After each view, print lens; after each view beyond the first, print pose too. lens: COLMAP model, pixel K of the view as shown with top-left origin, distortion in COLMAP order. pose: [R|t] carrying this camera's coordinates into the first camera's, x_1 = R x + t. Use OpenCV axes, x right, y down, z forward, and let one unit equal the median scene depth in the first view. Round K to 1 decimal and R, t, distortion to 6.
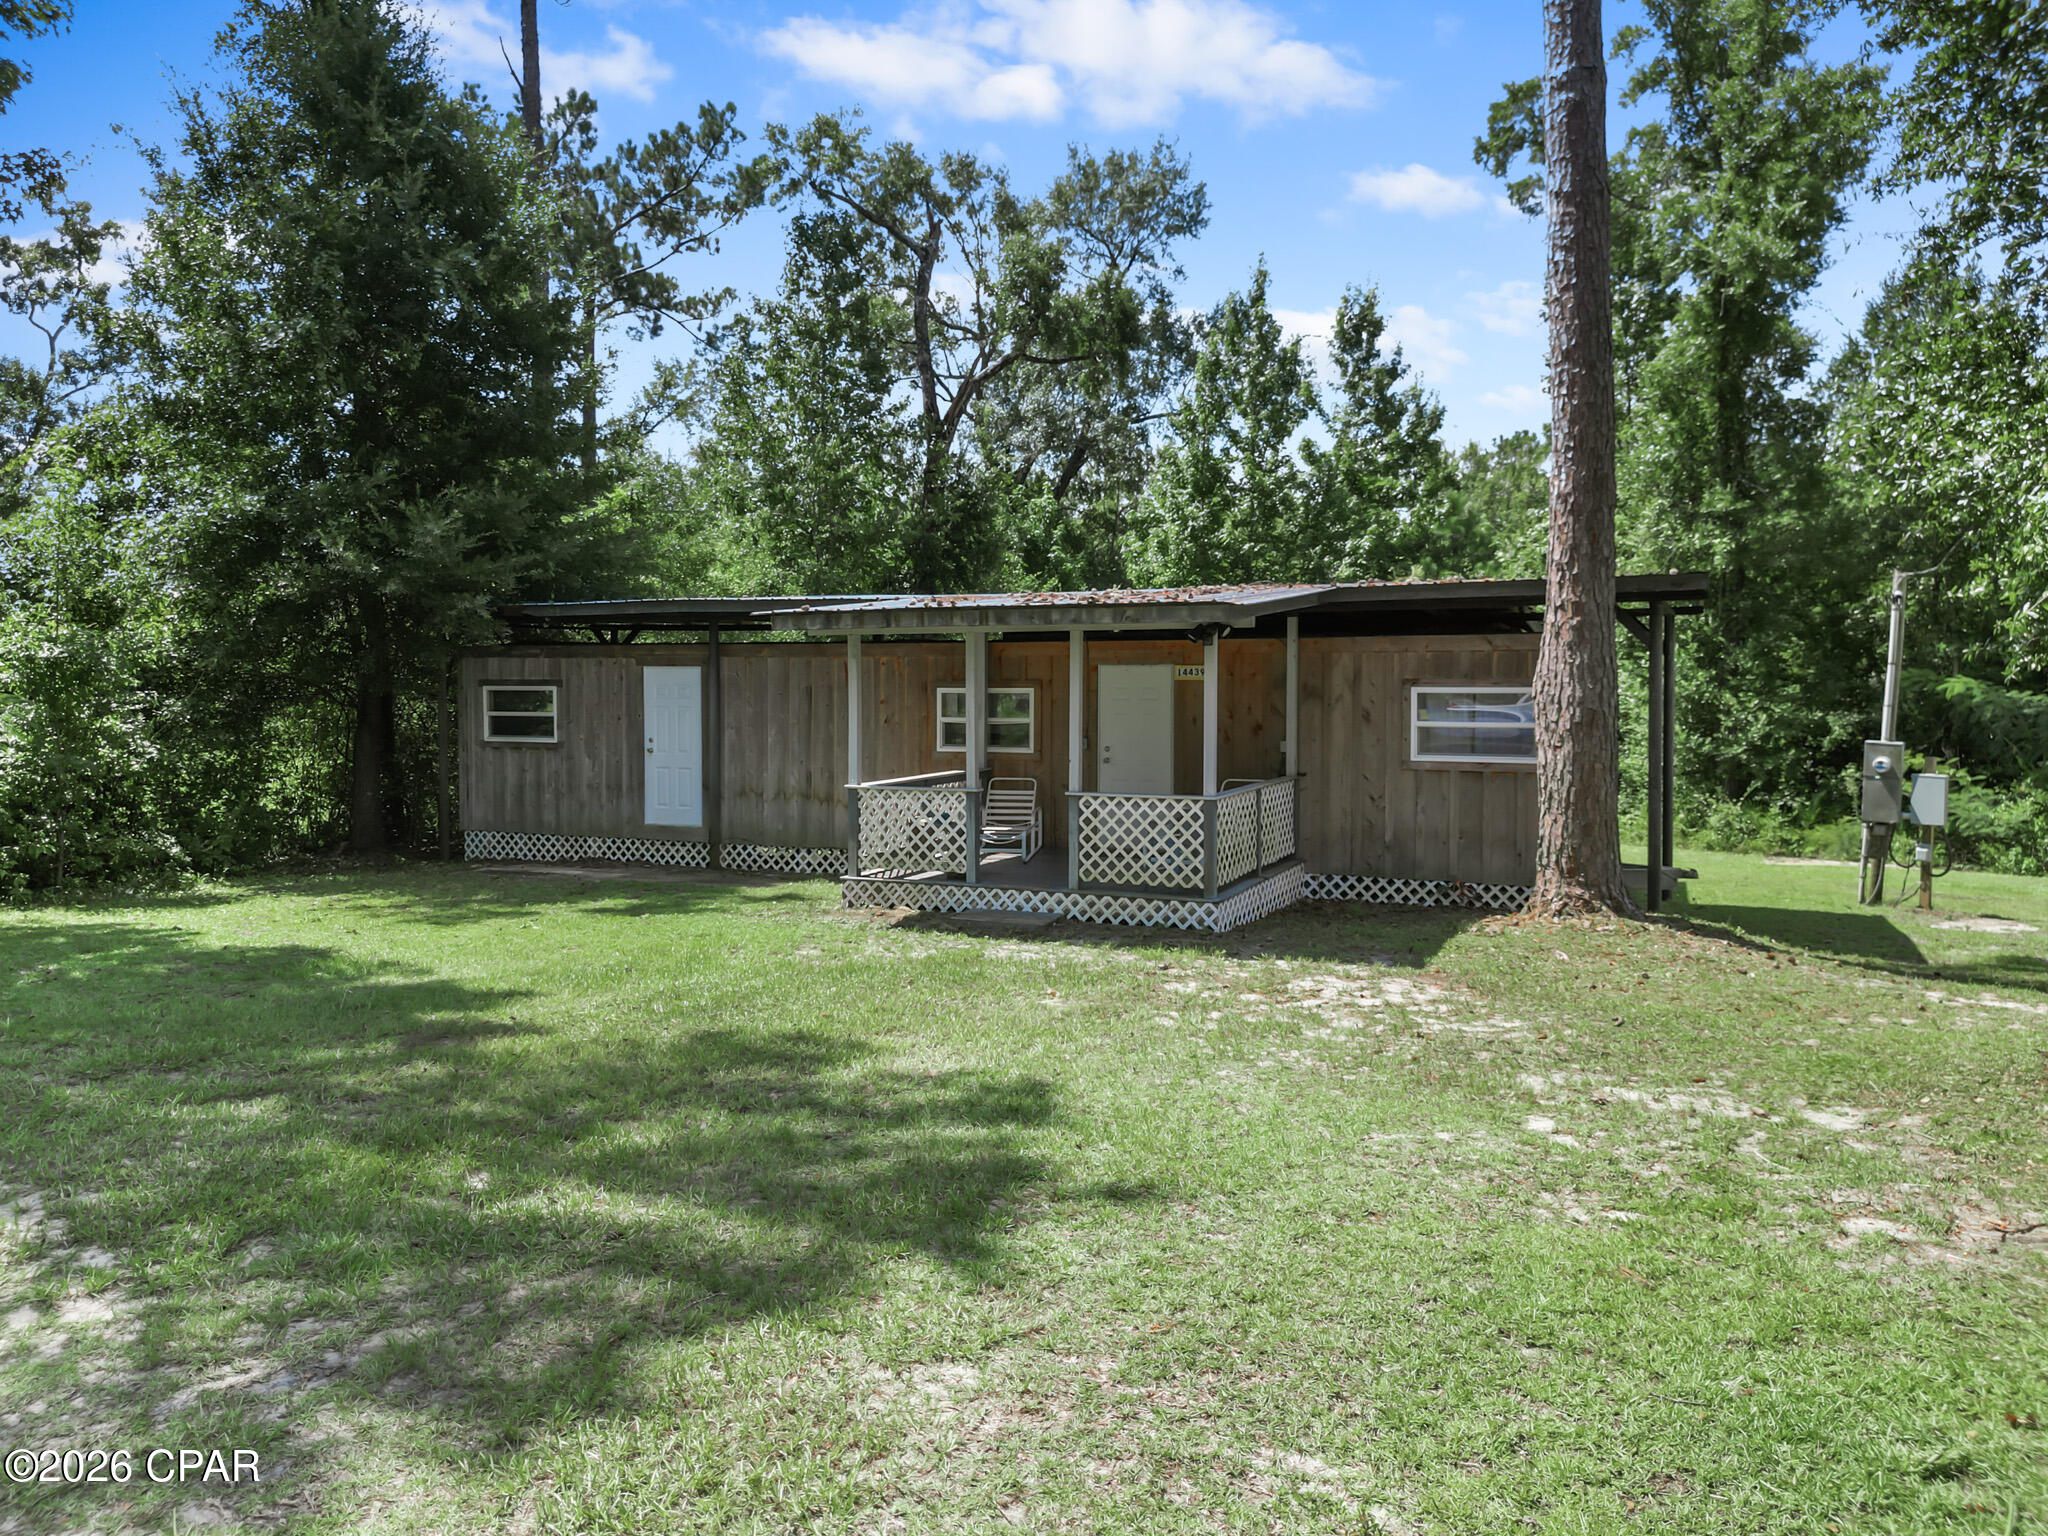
lens RADIAL K [[1472.6, 0, 1019.5], [0, 1472.6, 699.4], [0, 0, 1]] dist [0.110601, -0.148102]
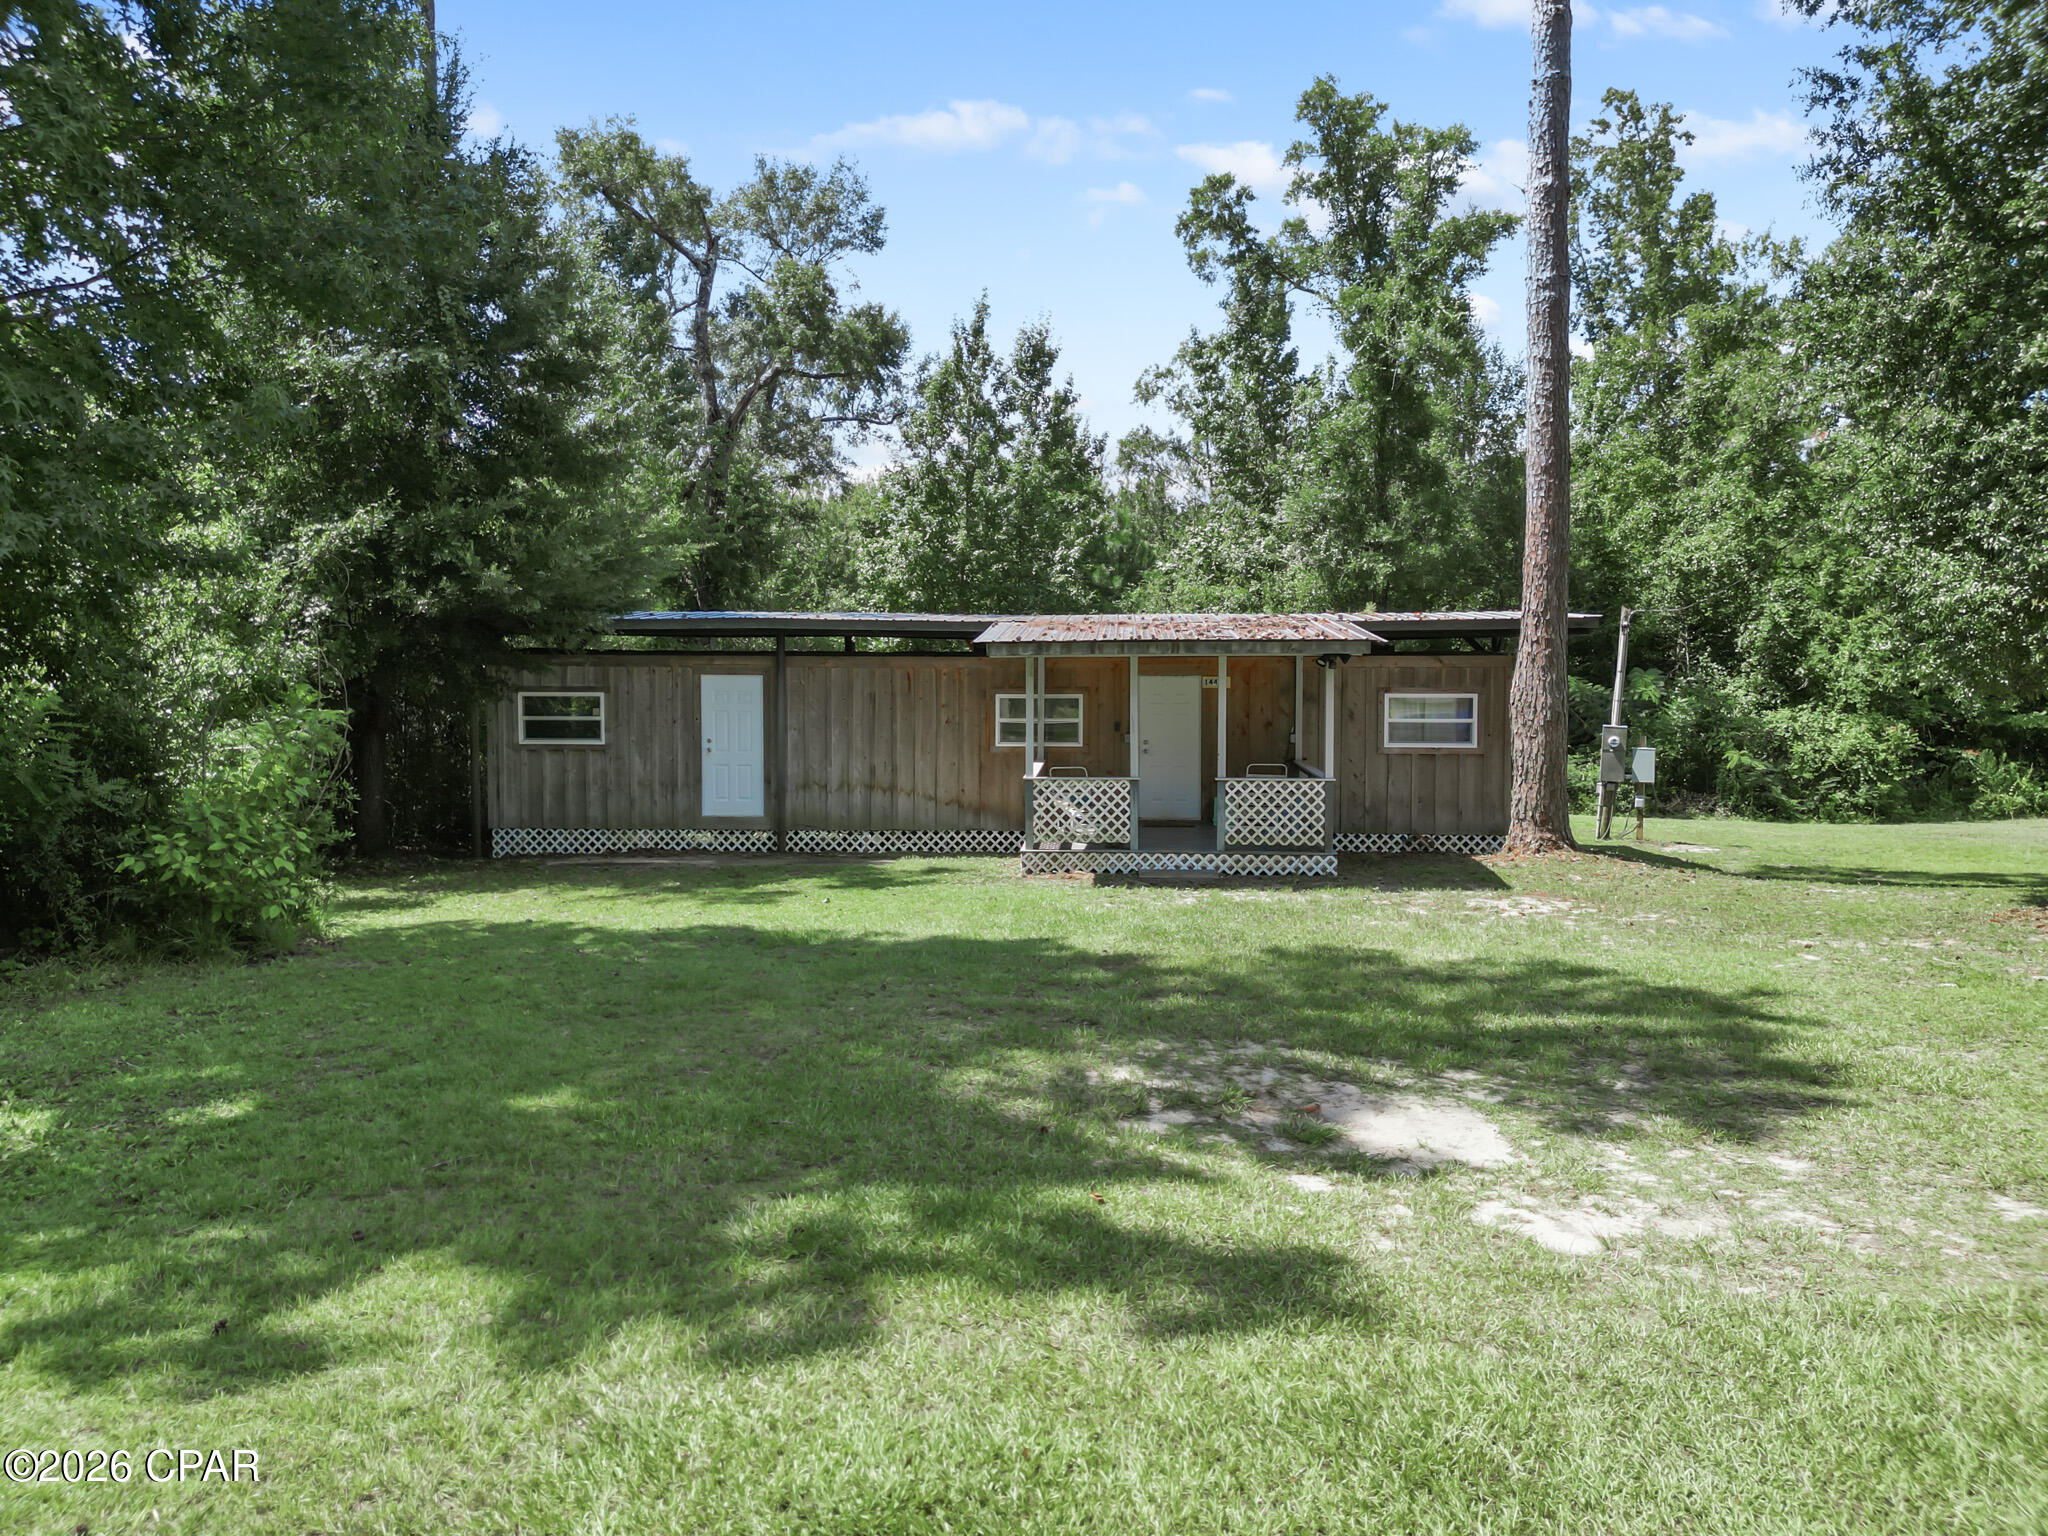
lens RADIAL K [[1472.6, 0, 1019.5], [0, 1472.6, 699.4], [0, 0, 1]] dist [0.110601, -0.148102]
pose [[0.935851, -0.010086, 0.352252, -0.526202], [0.004022, 0.999831, 0.017943, -0.028322], [-0.352373, -0.015375, 0.935733, -0.156817]]
